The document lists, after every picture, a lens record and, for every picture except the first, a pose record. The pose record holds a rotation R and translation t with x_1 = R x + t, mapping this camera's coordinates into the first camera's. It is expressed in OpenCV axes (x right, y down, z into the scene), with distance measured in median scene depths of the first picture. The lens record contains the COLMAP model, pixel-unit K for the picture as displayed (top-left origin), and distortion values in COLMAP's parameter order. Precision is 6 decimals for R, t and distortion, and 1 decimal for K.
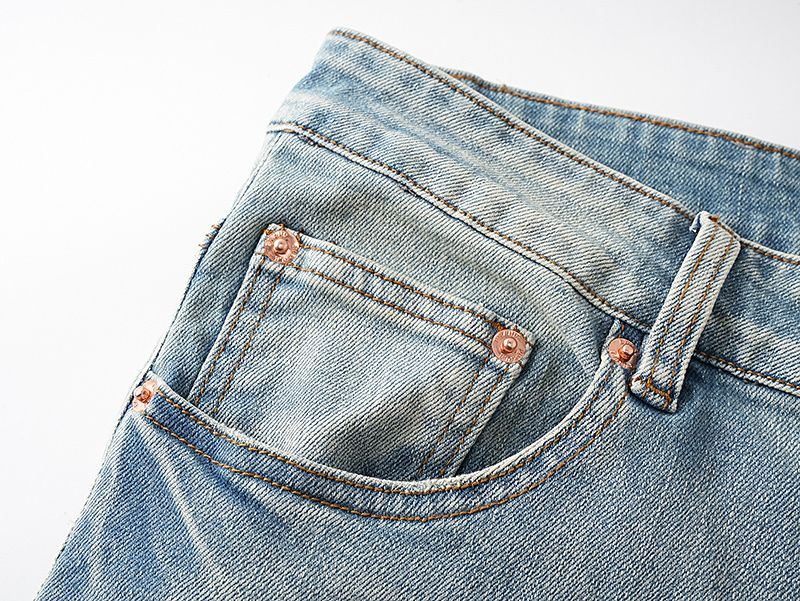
lens RADIAL K [[949.2, 0, 400.0], [0, 949.2, 300.5], [0, 0, 1]] dist [-0.083291, 0.215015]
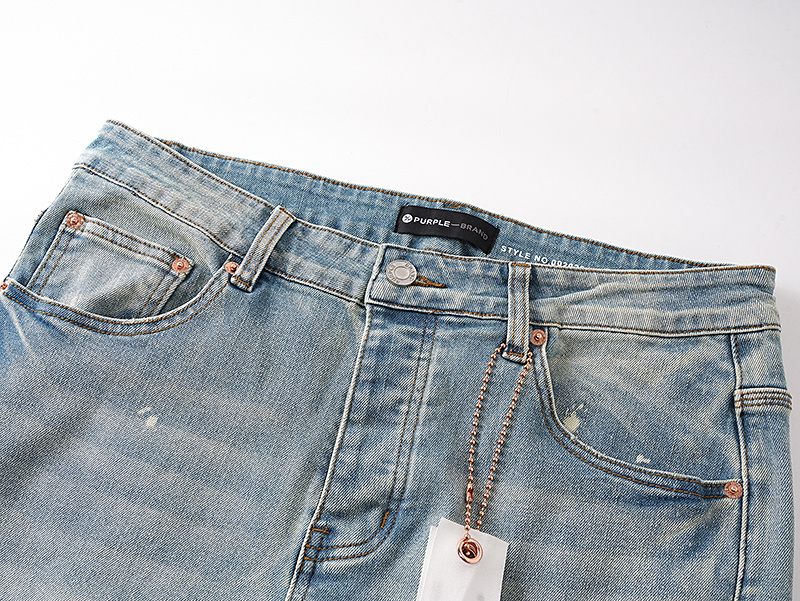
lens RADIAL K [[949.2, 0, 400.0], [0, 949.2, 300.5], [0, 0, 1]] dist [-0.083291, 0.215015]
pose [[0.995365, -0.001464, 0.096162, 0.400560], [0.009916, 0.996118, -0.087472, 0.315917], [-0.095661, 0.088020, 0.991515, -1.151990]]
